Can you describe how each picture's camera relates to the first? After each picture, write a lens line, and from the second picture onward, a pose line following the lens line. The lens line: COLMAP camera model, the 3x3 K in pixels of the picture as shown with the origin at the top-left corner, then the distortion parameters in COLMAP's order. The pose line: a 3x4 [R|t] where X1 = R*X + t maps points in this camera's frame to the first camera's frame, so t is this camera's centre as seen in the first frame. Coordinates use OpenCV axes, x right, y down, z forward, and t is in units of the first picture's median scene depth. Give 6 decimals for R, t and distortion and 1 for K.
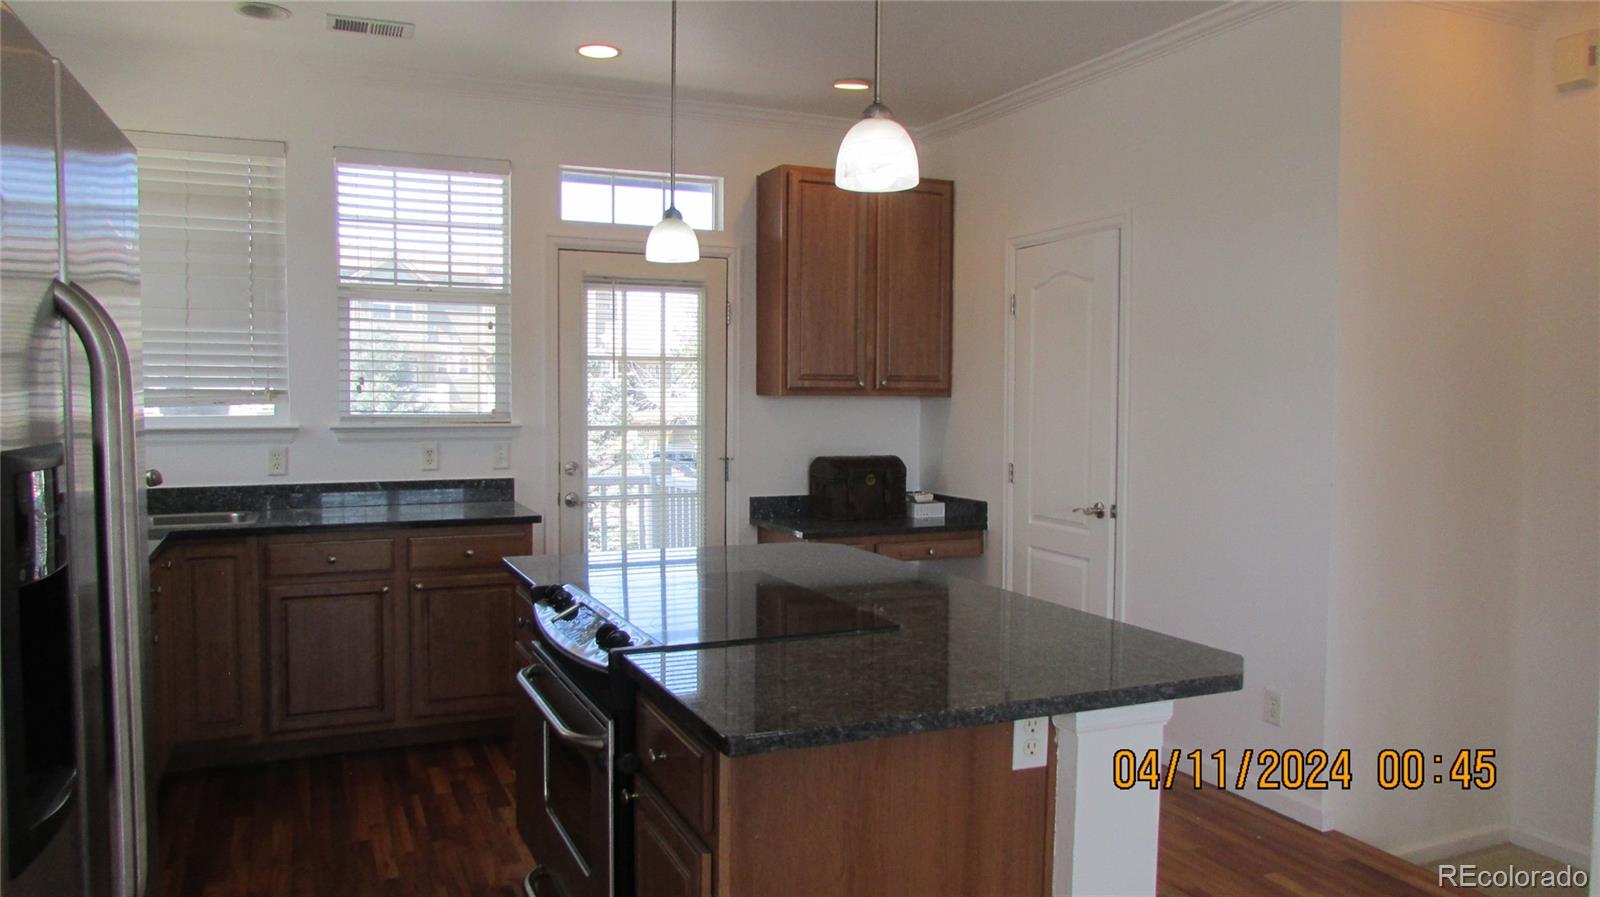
lens RADIAL K [[1107.9, 0, 805.1], [0, 1107.9, 474.7], [0, 0, 1]] dist [-0.043987, 0.006780]
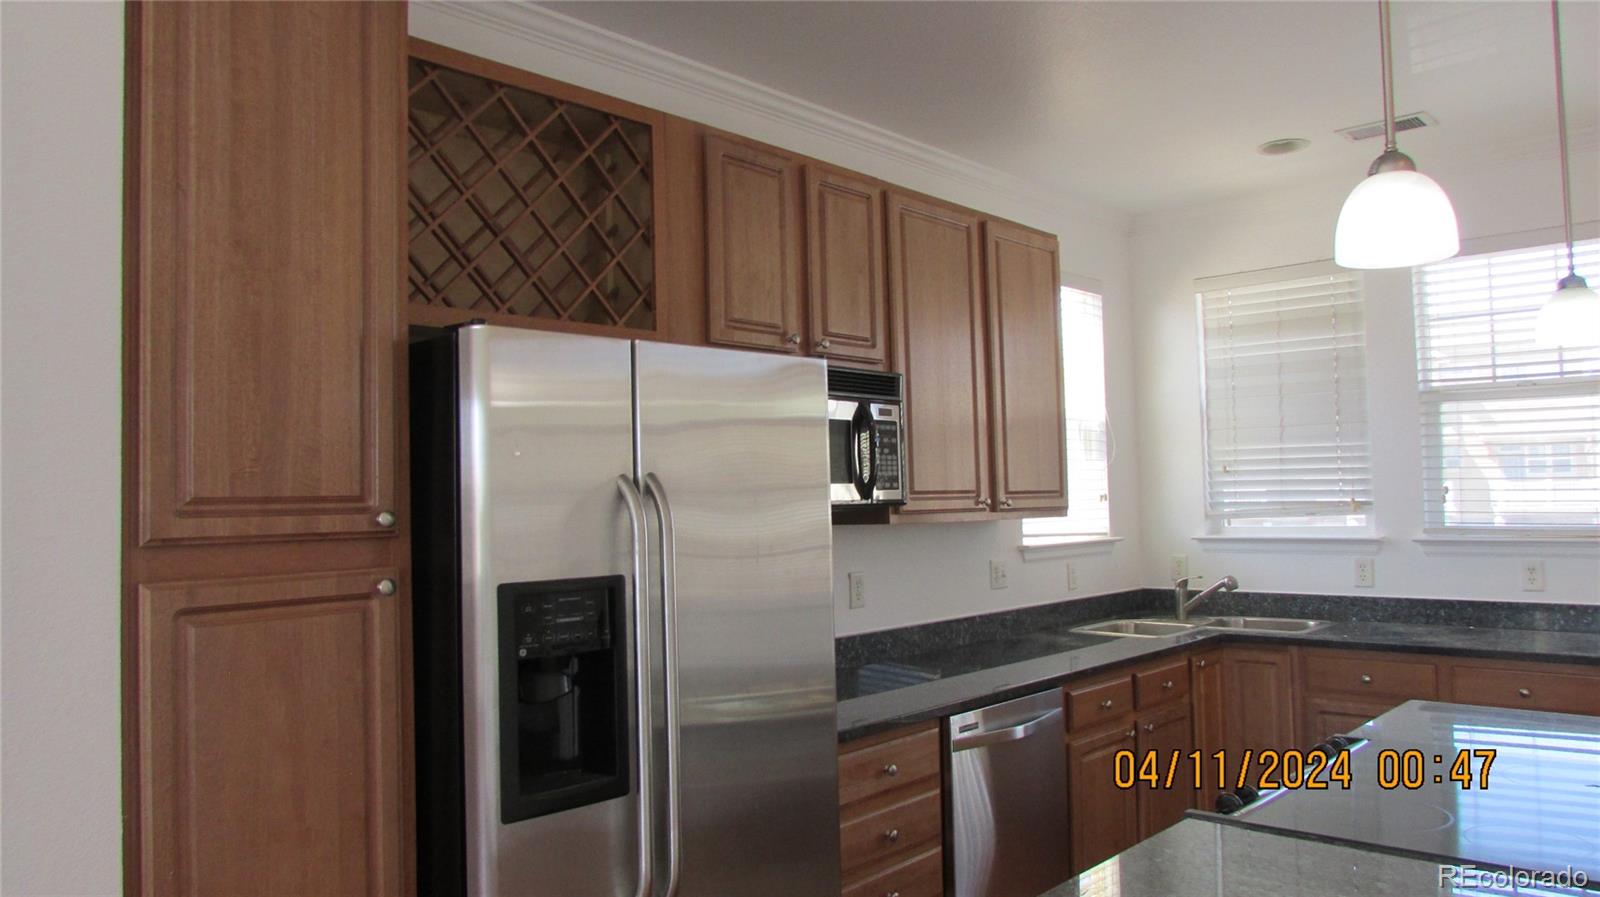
lens RADIAL K [[1136.3, 0, 822.0], [0, 1136.3, 469.9], [0, 0, 1]] dist [-0.029001, 0.007587]
pose [[0.394103, -0.040833, -0.918159, 0.251025], [-0.043743, 0.997047, -0.063117, -0.018573], [0.918025, 0.065037, 0.391154, 0.142730]]
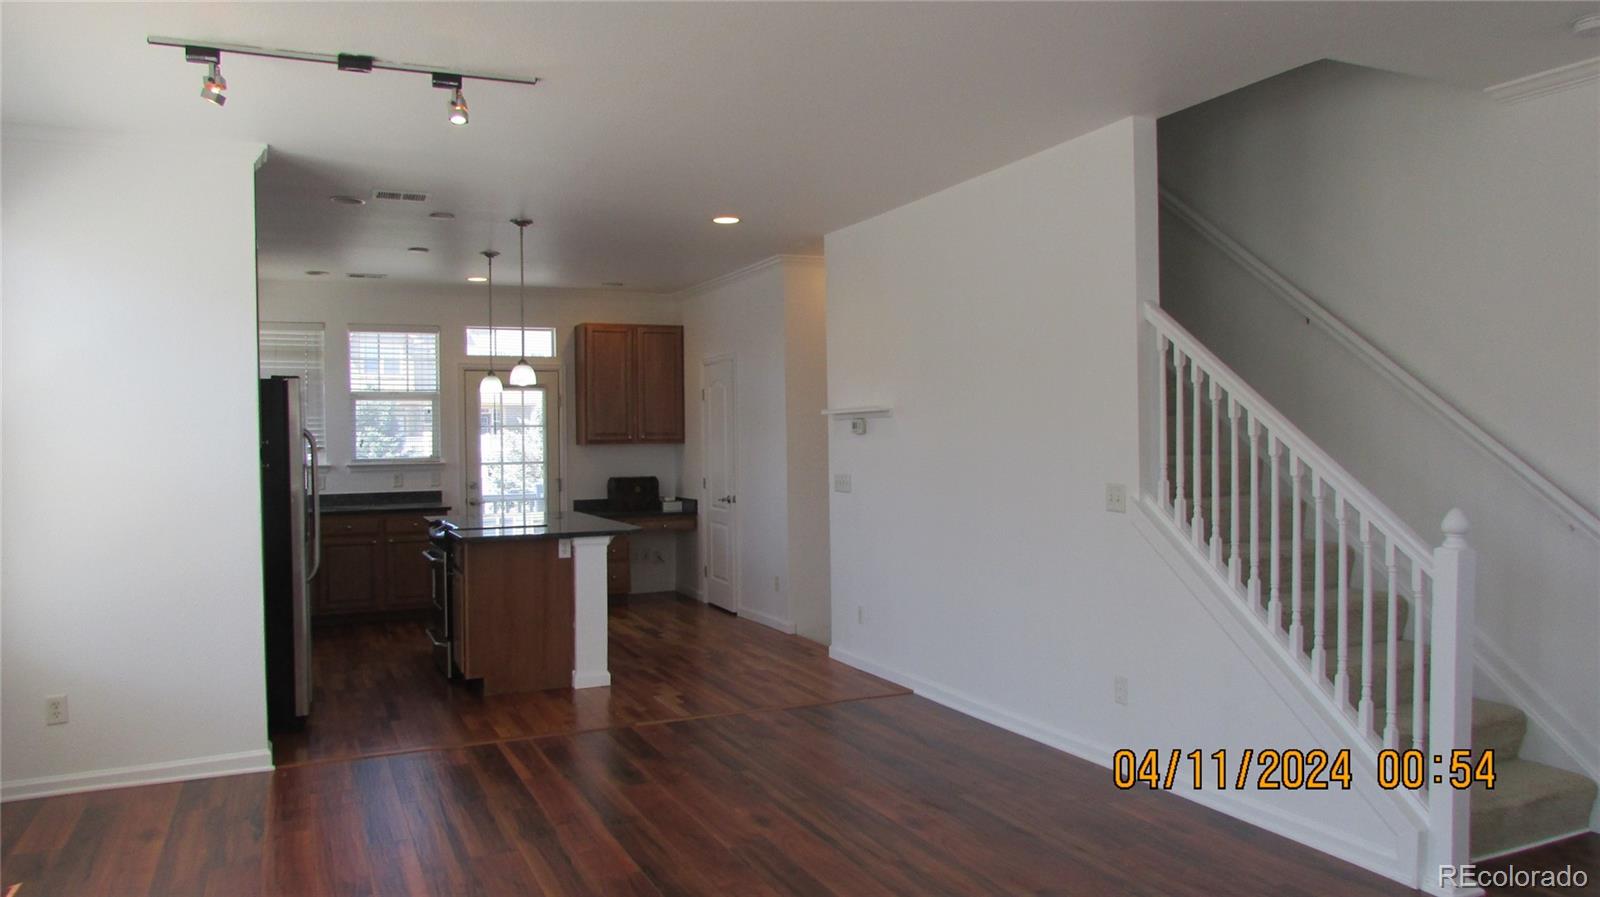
lens RADIAL K [[1152.1, 0, 800.0], [0, 1152.1, 448.5], [0, 0, 1]] dist [-0.016280, 0.001074]
pose [[0.999773, -0.019953, -0.007507, 0.377278], [0.019479, 0.998082, -0.058757, 0.060094], [0.008665, 0.058598, 0.998244, -0.999062]]
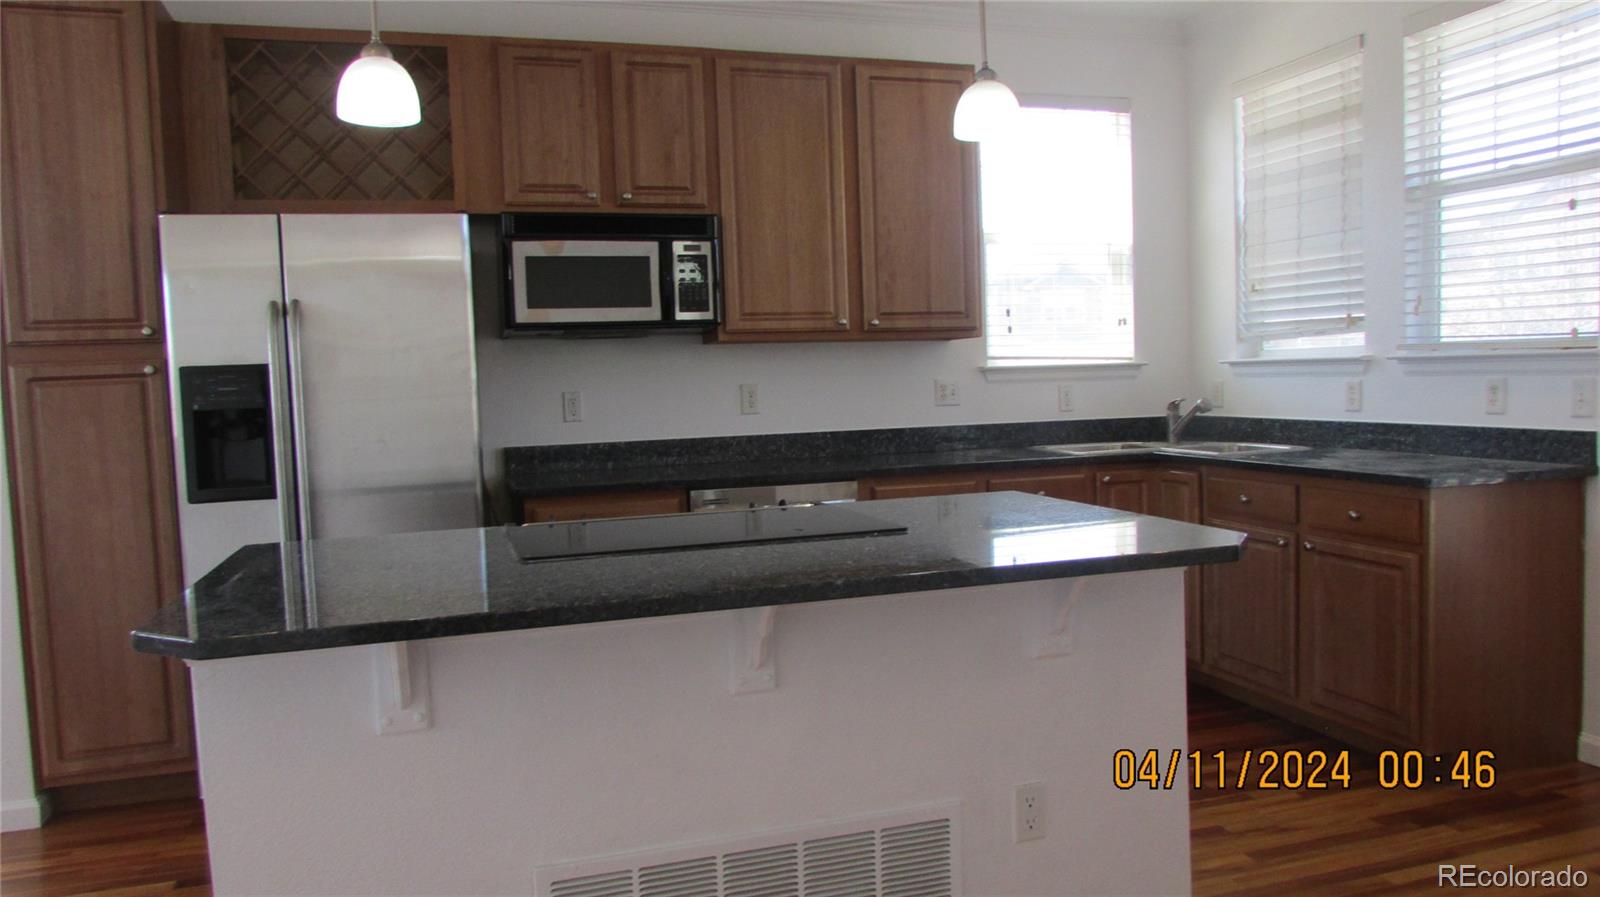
lens RADIAL K [[1107.9, 0, 805.1], [0, 1107.9, 474.7], [0, 0, 1]] dist [-0.043987, 0.006780]
pose [[-0.113729, 0.086767, -0.989716, 0.445248], [-0.042269, 0.994855, 0.092075, -0.011023], [0.992612, 0.052306, -0.109476, 0.623897]]
